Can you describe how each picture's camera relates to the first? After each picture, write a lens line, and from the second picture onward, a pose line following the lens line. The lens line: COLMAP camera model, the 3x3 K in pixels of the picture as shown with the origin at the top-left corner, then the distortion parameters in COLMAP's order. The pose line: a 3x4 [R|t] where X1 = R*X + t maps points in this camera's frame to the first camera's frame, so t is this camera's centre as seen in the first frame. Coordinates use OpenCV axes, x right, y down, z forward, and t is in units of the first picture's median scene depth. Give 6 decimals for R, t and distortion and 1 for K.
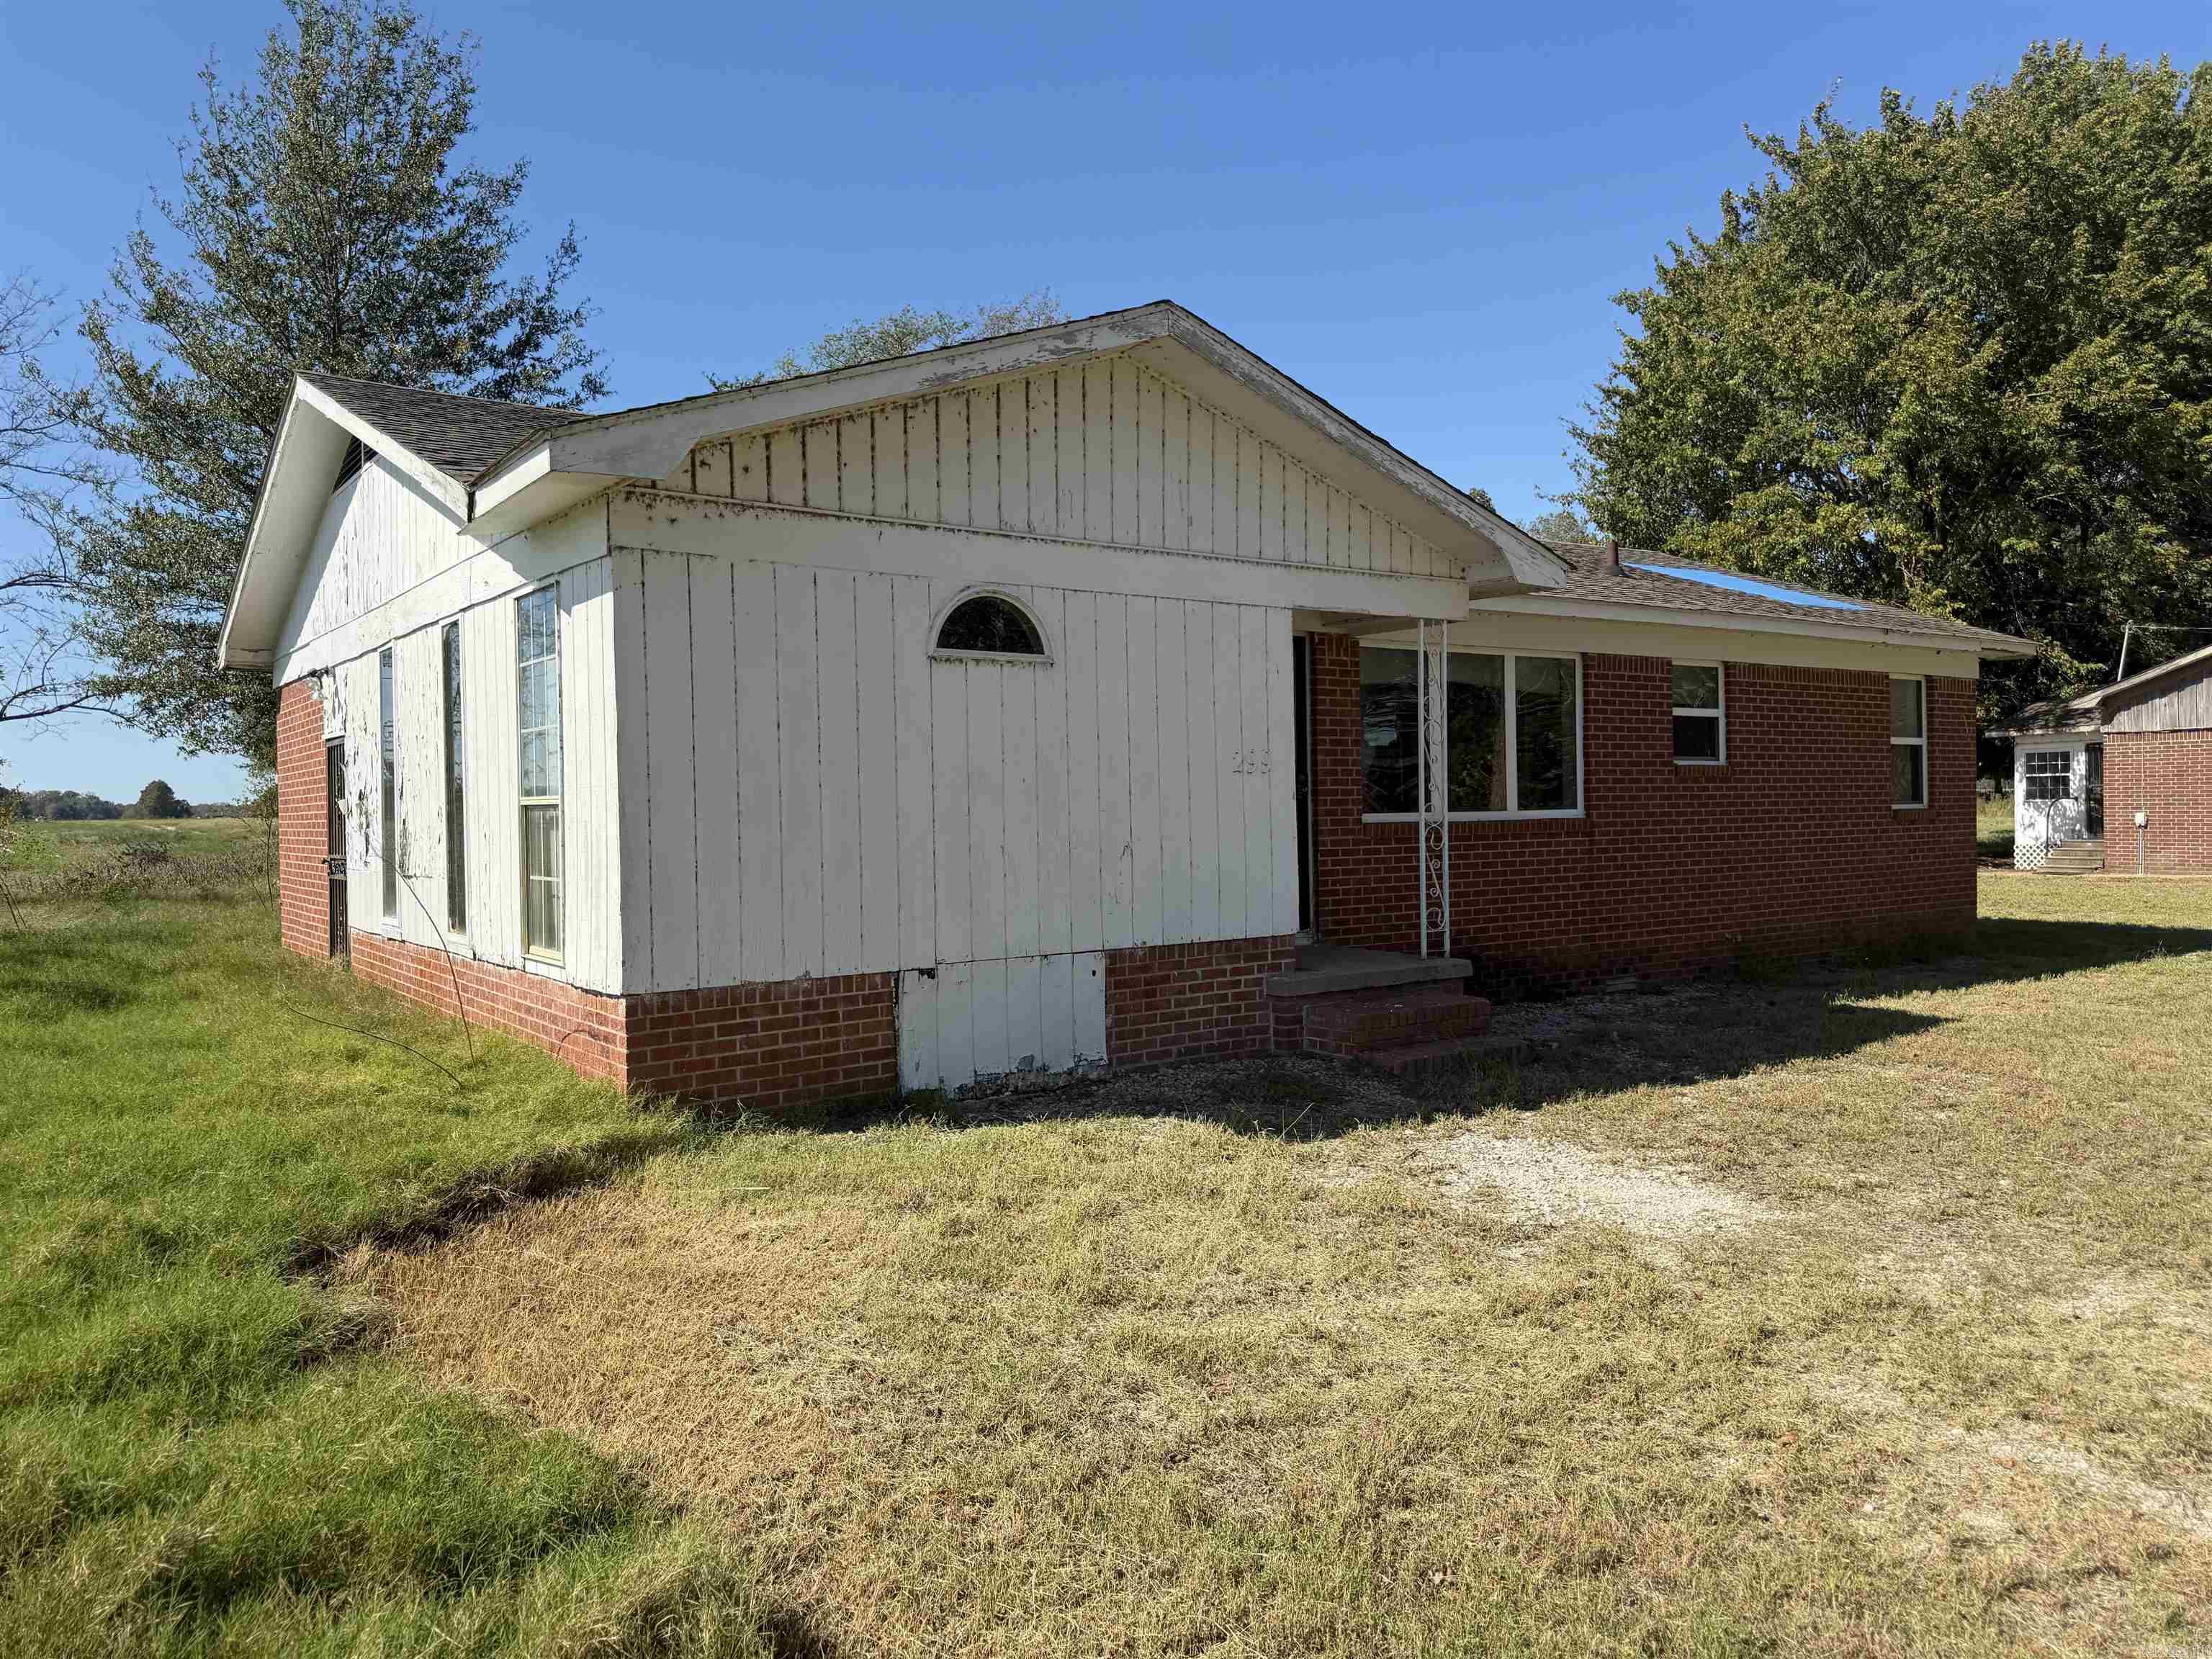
lens RADIAL K [[1578.9, 0, 1106.0], [0, 1578.9, 829.5], [0, 0, 1]] dist [0.001733, 0.000632]
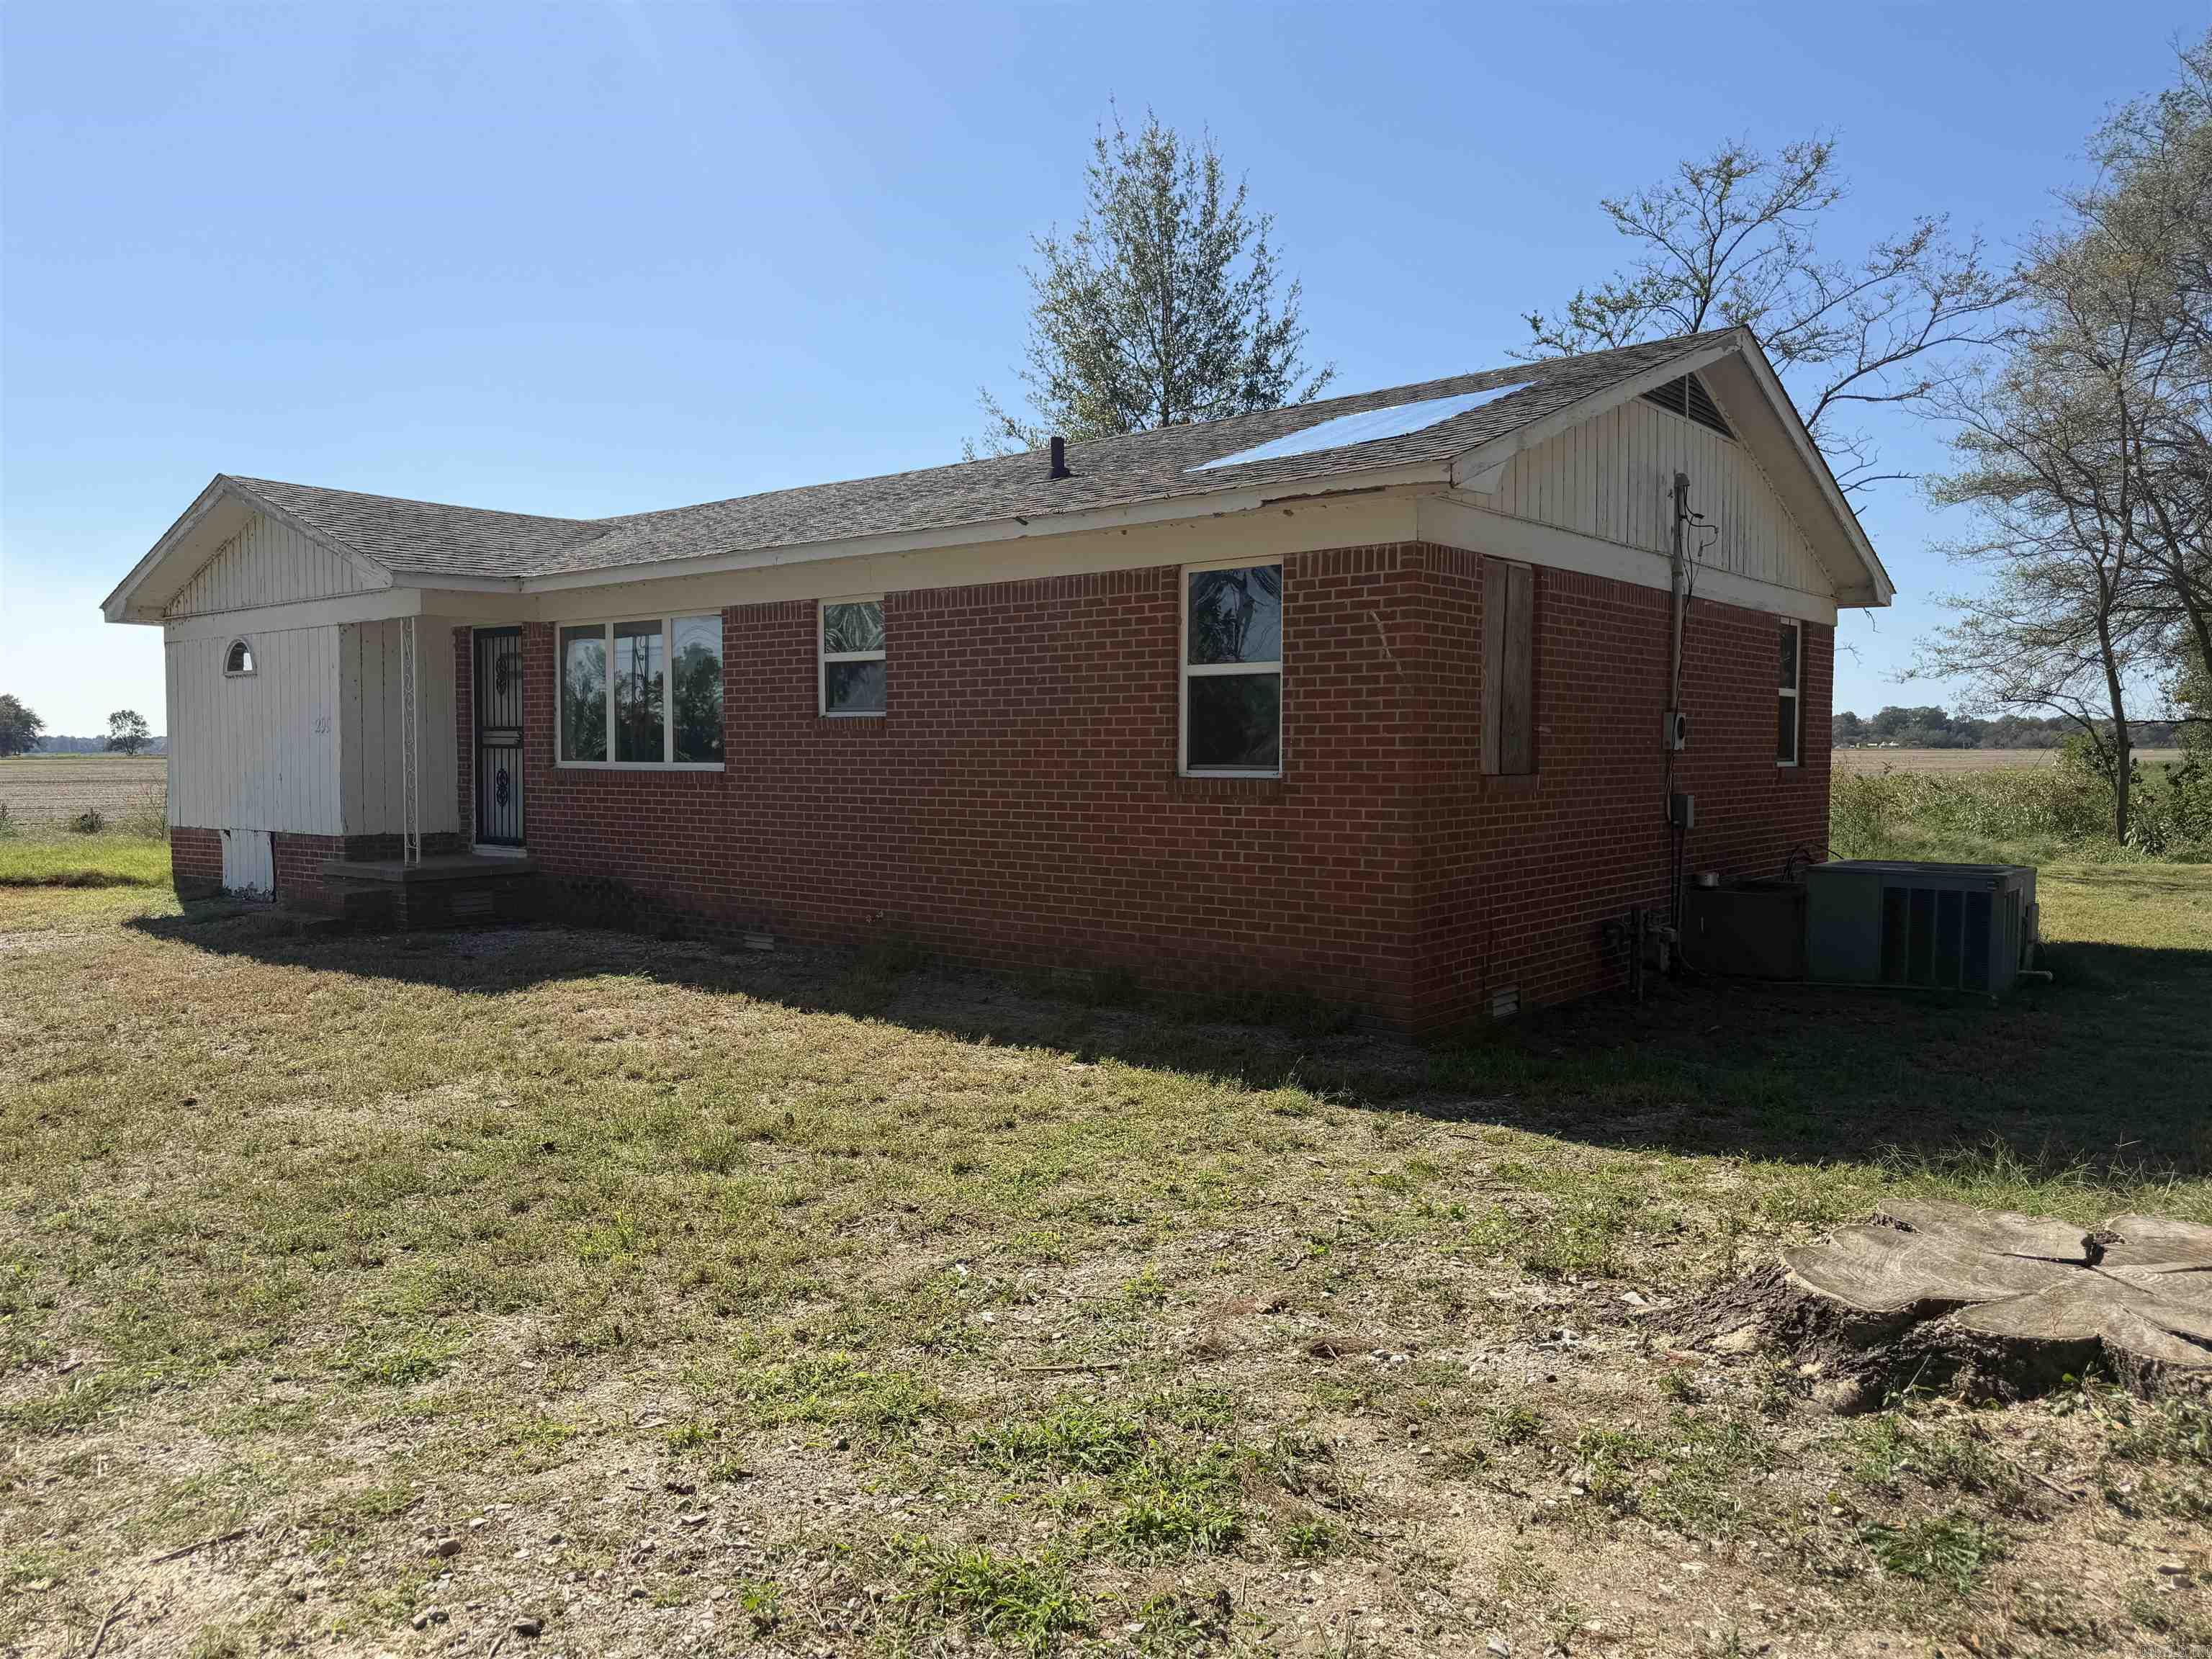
lens RADIAL K [[1578.9, 0, 1106.0], [0, 1578.9, 829.5], [0, 0, 1]] dist [0.001733, 0.000632]
pose [[0.262110, 0.062552, -0.963009, 1.306728], [-0.021596, 0.998027, 0.058949, -0.034402], [0.964796, 0.005346, 0.262944, 0.942340]]
